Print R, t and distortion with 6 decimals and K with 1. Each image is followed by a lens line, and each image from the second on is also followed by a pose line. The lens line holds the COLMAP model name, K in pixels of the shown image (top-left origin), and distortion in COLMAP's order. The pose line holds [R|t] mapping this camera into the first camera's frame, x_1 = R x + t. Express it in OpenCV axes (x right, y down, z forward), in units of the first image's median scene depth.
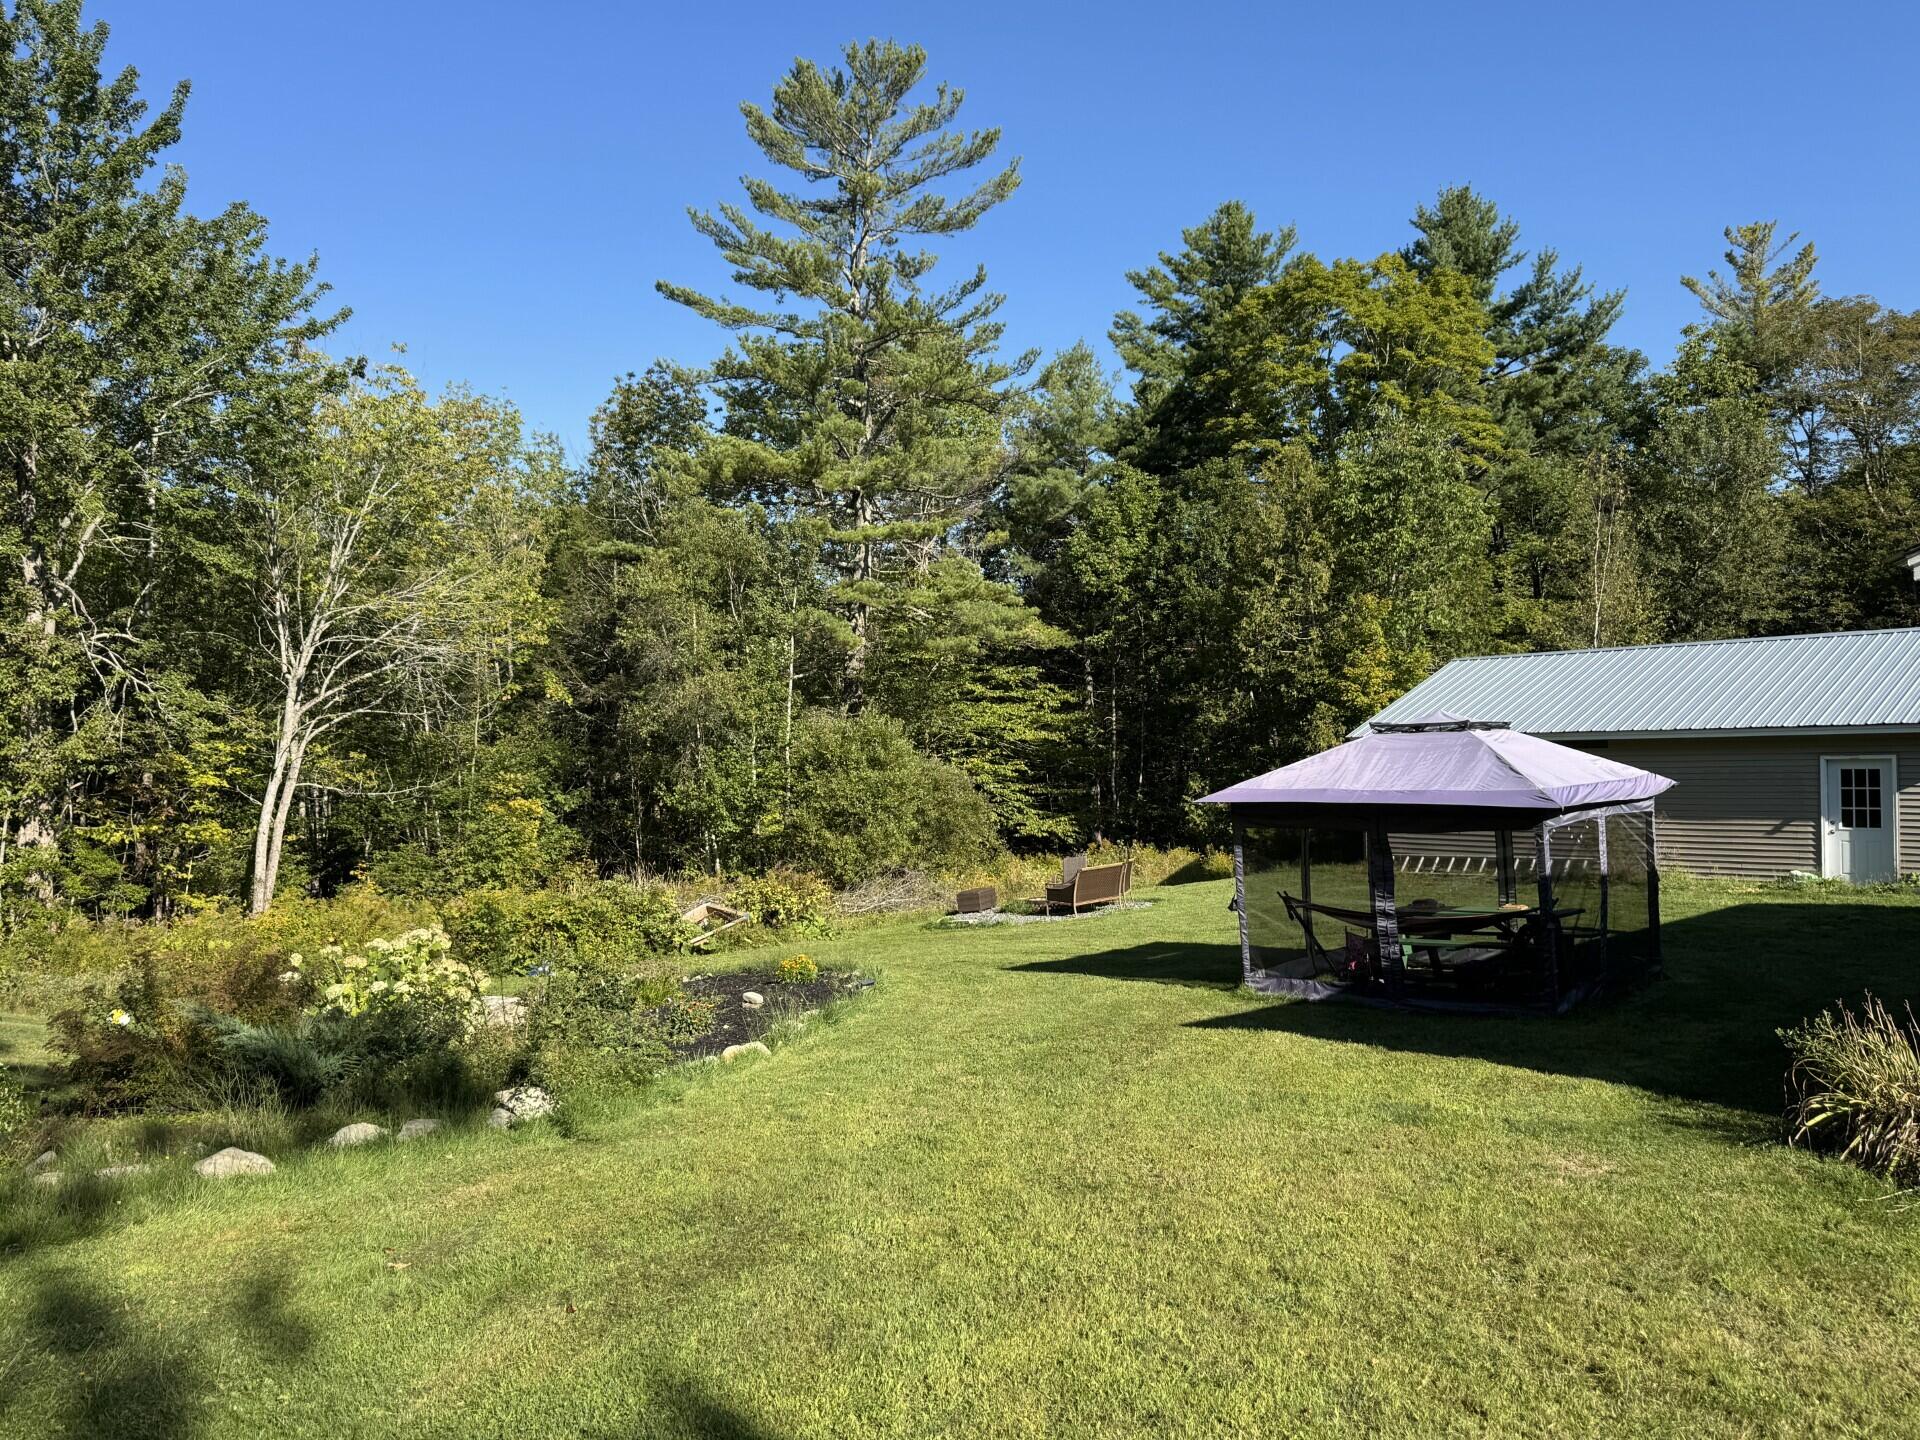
lens RADIAL K [[1515.1, 0, 984.8], [0, 1515.1, 756.0], [0, 0, 1]] dist [0.146232, -0.237368]
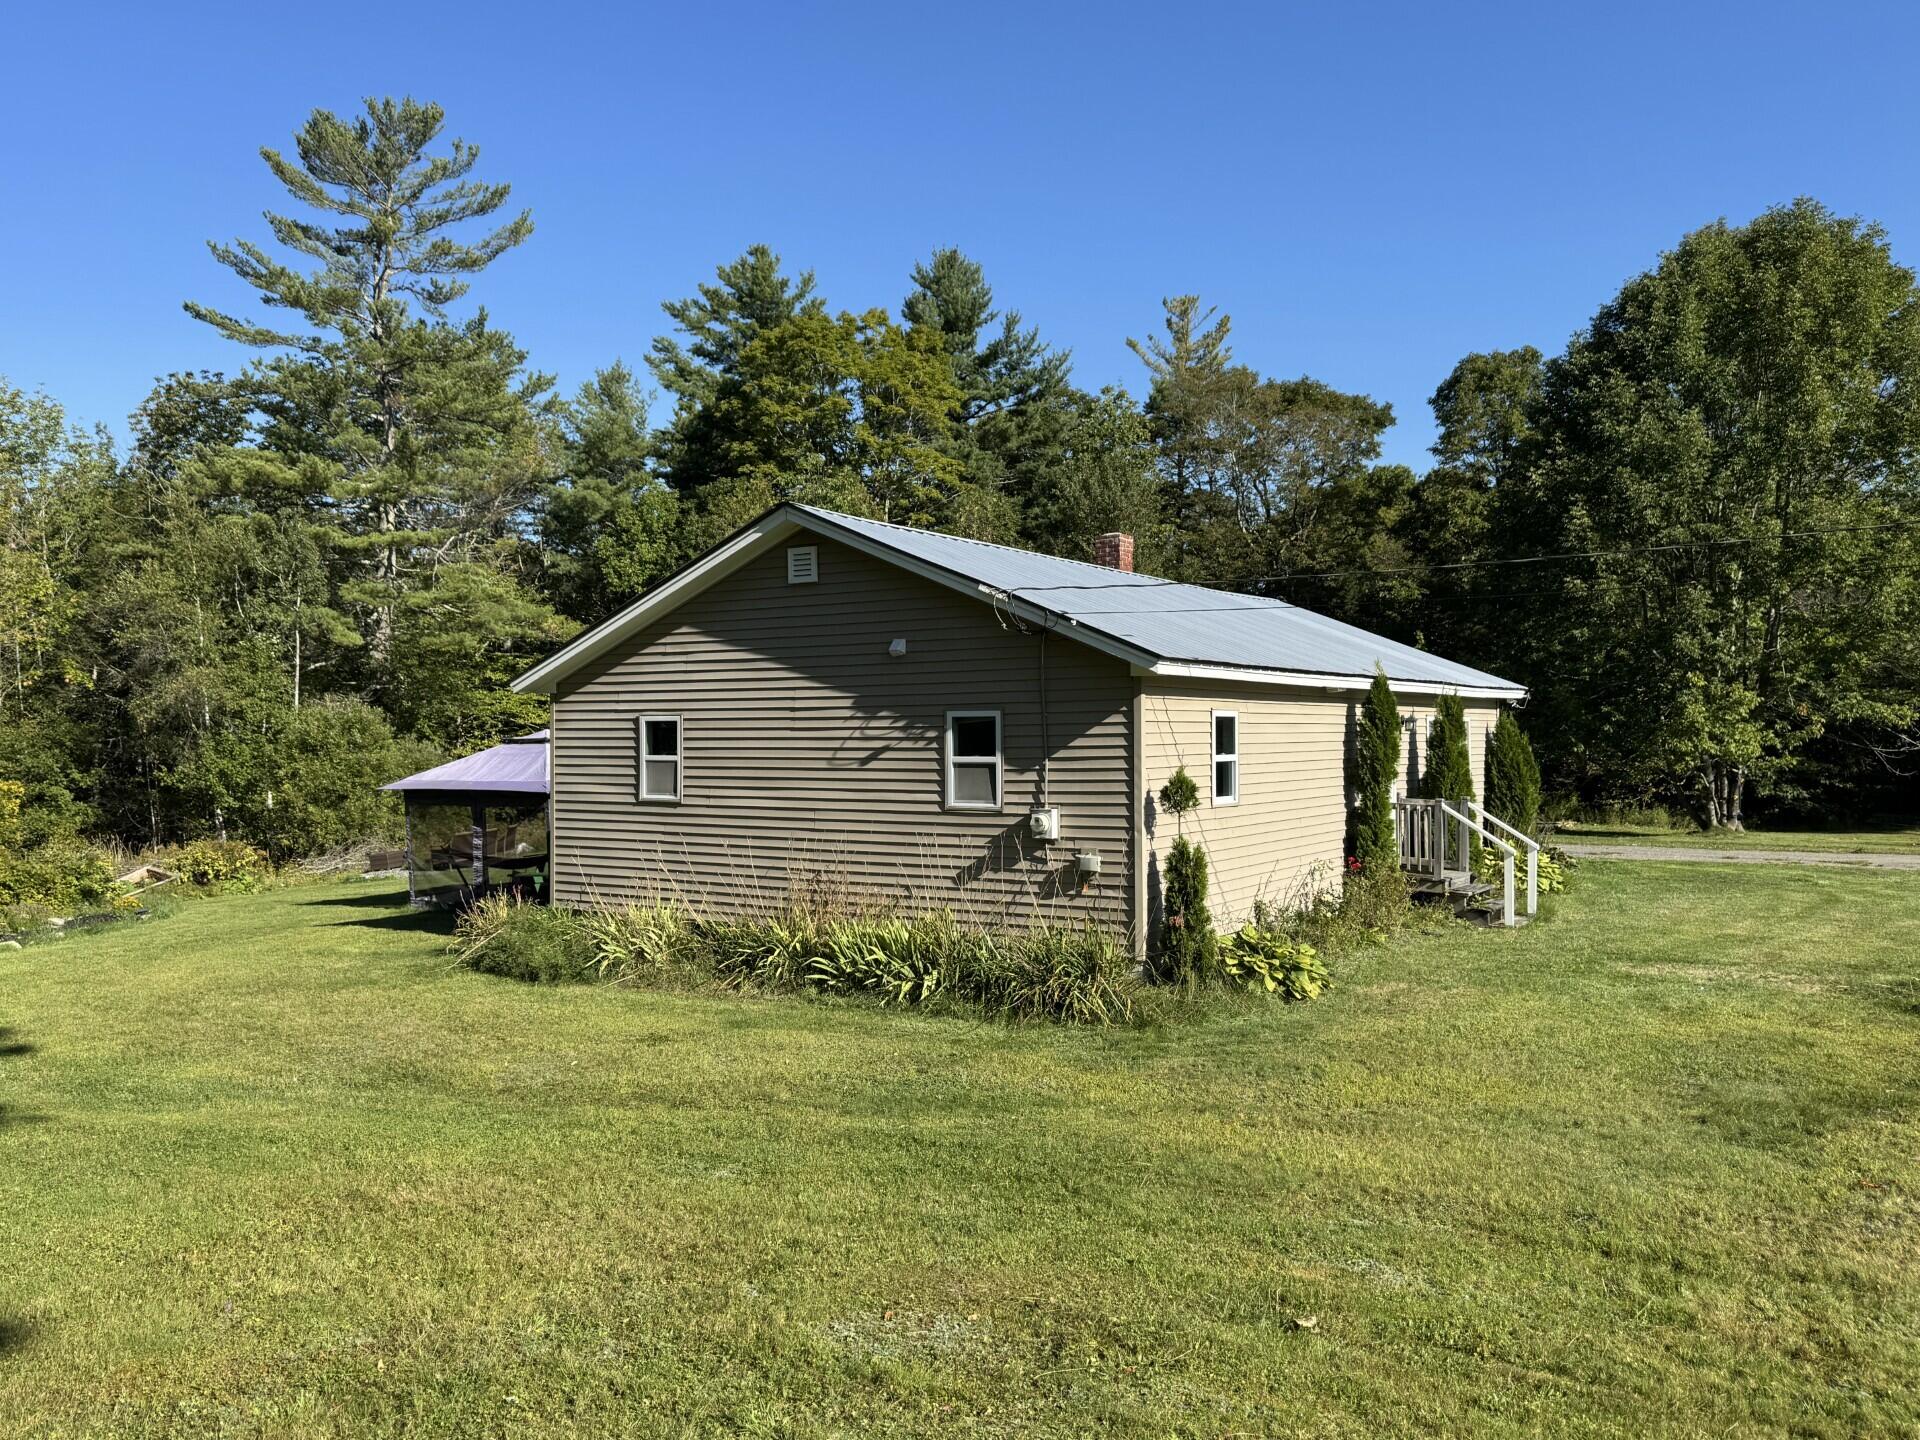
lens RADIAL K [[1515.1, 0, 984.8], [0, 1515.1, 756.0], [0, 0, 1]] dist [0.146232, -0.237368]
pose [[0.980774, -0.003275, 0.195121, 0.118785], [-0.001227, 0.999736, 0.022946, -0.011343], [-0.195145, -0.022744, 0.980511, -0.179501]]
